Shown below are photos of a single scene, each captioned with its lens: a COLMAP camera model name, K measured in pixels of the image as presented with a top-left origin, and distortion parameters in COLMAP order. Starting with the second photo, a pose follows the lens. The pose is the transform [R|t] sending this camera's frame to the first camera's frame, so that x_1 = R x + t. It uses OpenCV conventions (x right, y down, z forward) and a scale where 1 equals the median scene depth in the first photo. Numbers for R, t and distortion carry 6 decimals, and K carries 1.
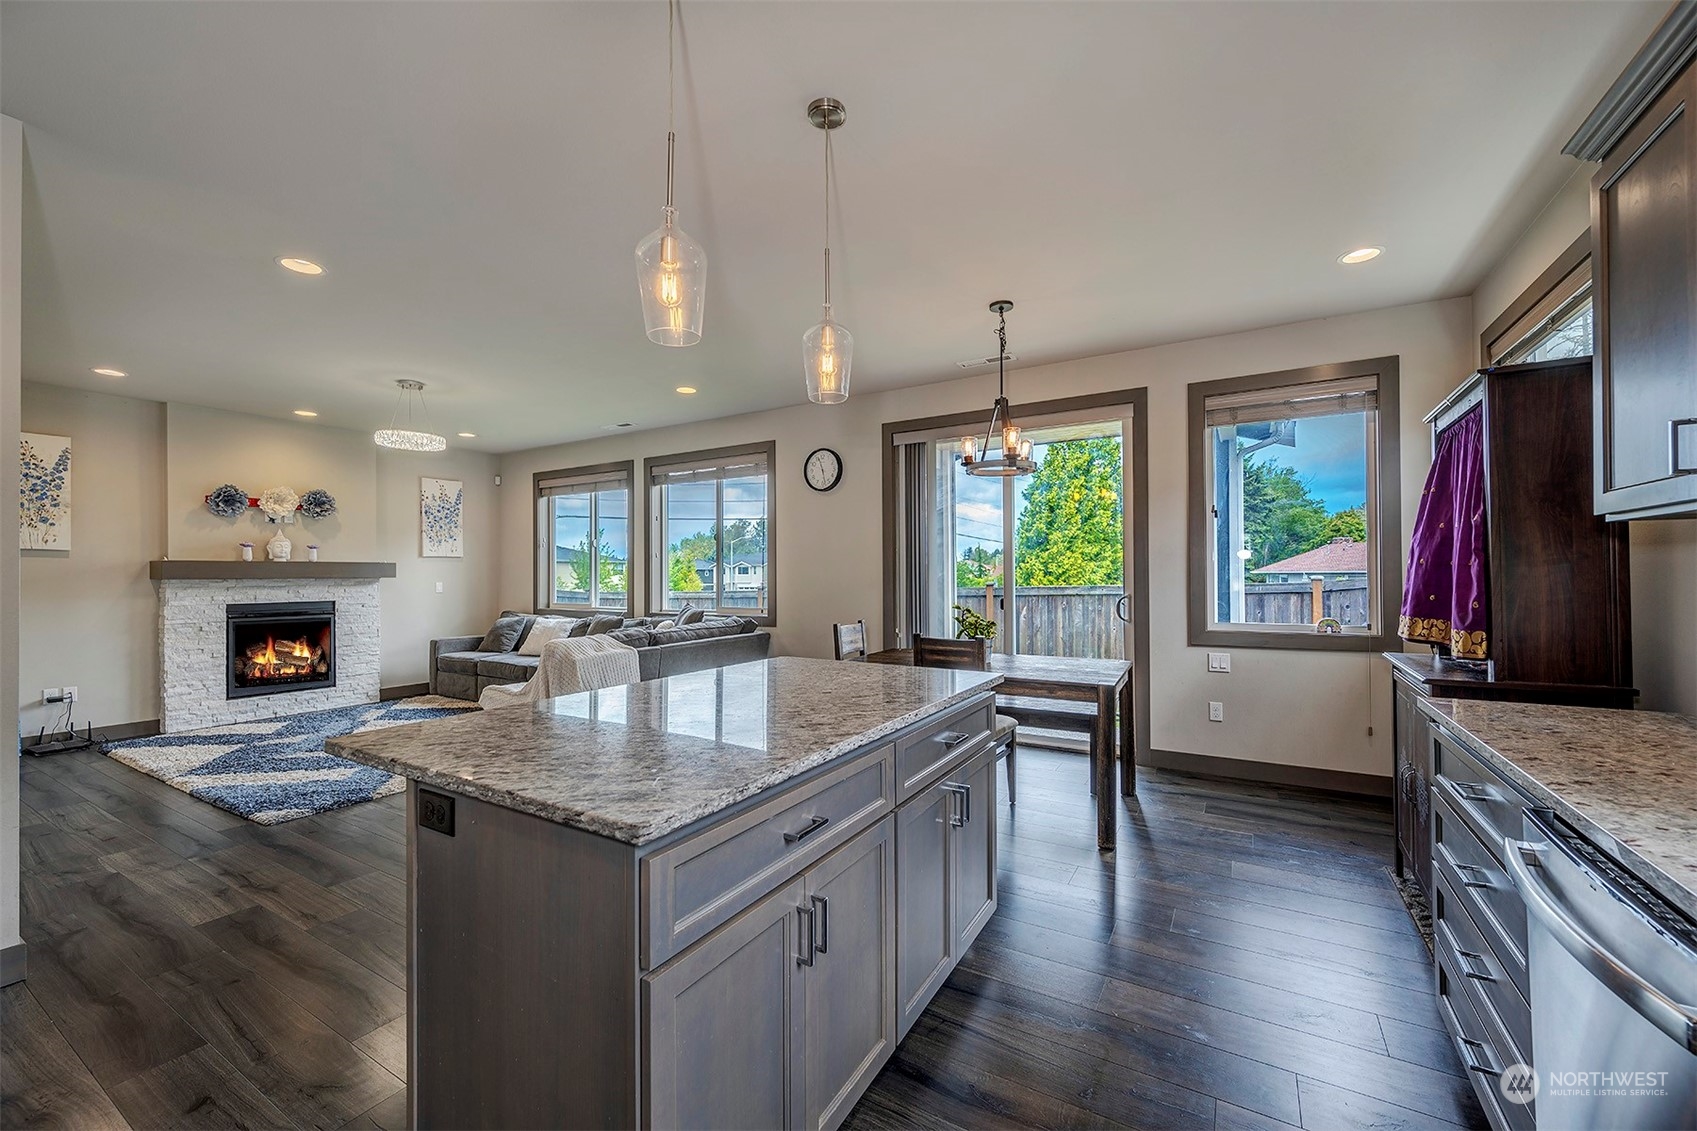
lens RADIAL K [[665.4, 0, 848.6], [0, 665.4, 571.0], [0, 0, 1]] dist [-0.001470, 0.000524]
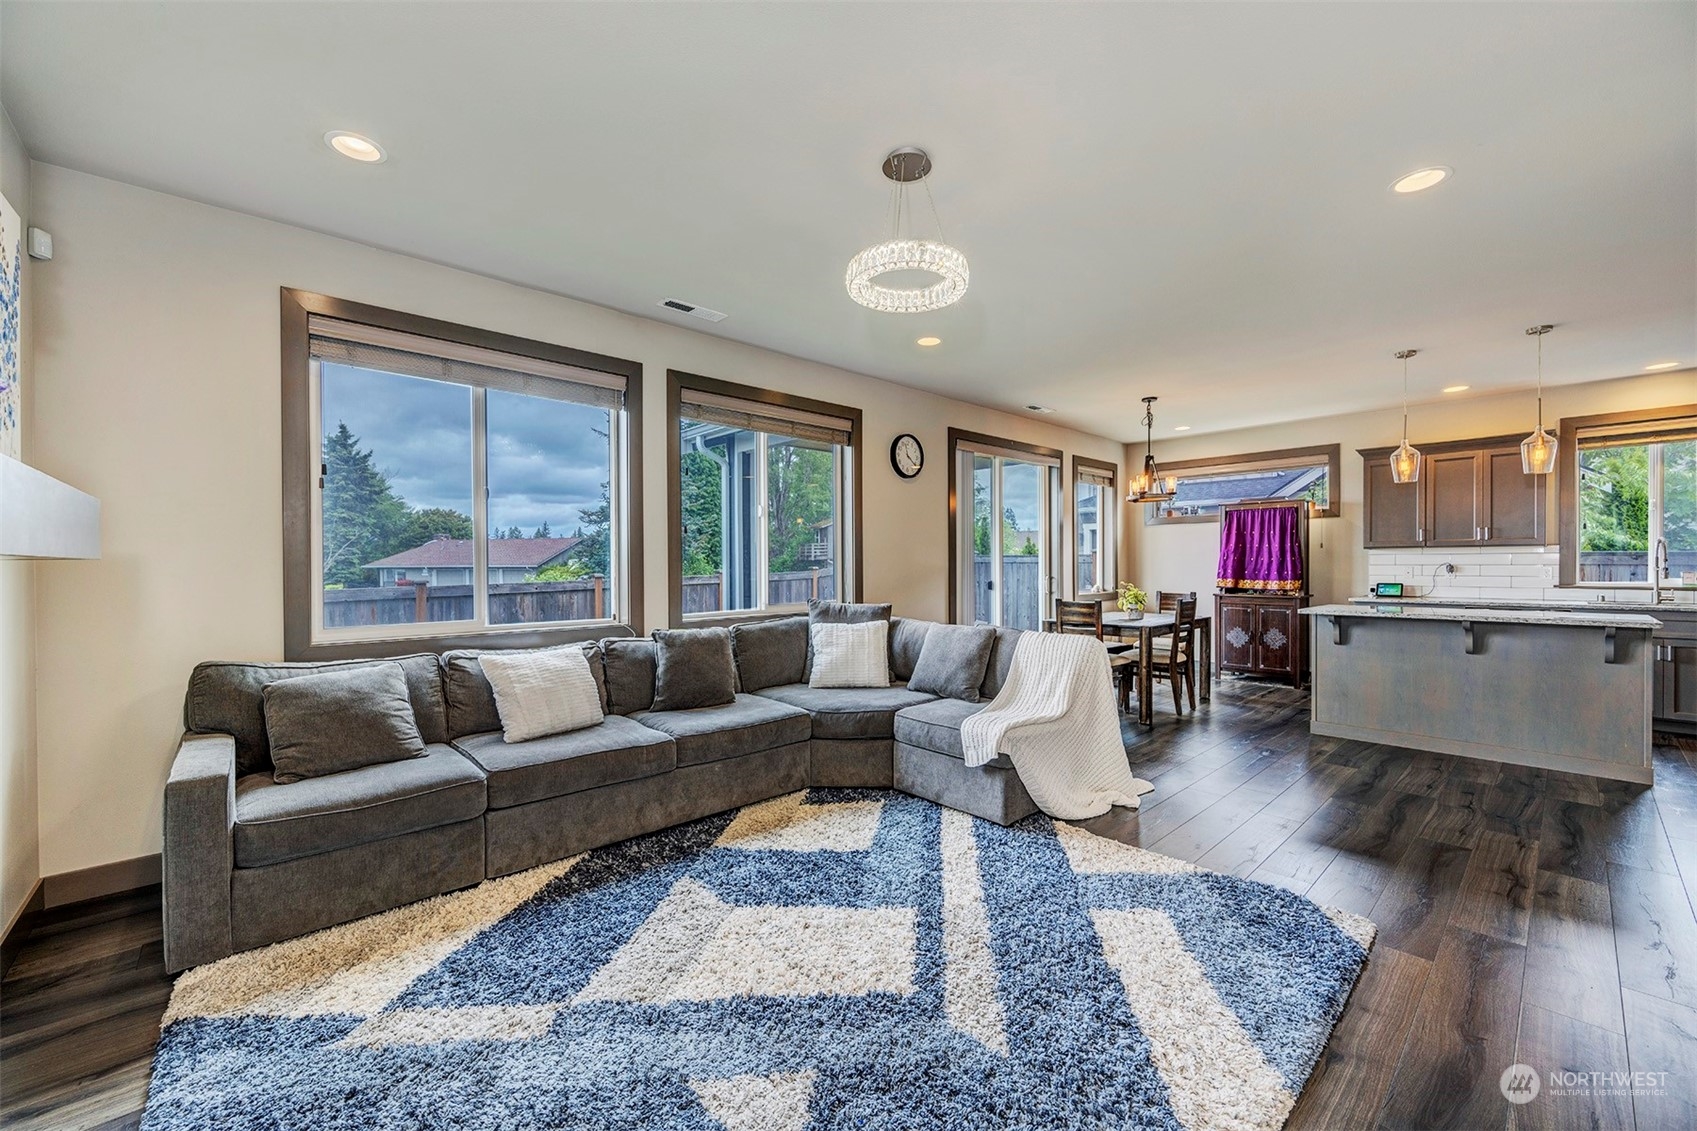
lens RADIAL K [[665.4, 0, 847.1], [0, 665.4, 570.9], [0, 0, 1]] dist [-0.001470, 0.000524]
pose [[0.287754, -0.003476, 0.957698, -0.935427], [-0.003535, 0.999983, 0.004692, 0.013277], [-0.957698, -0.004735, 0.287737, 0.740321]]
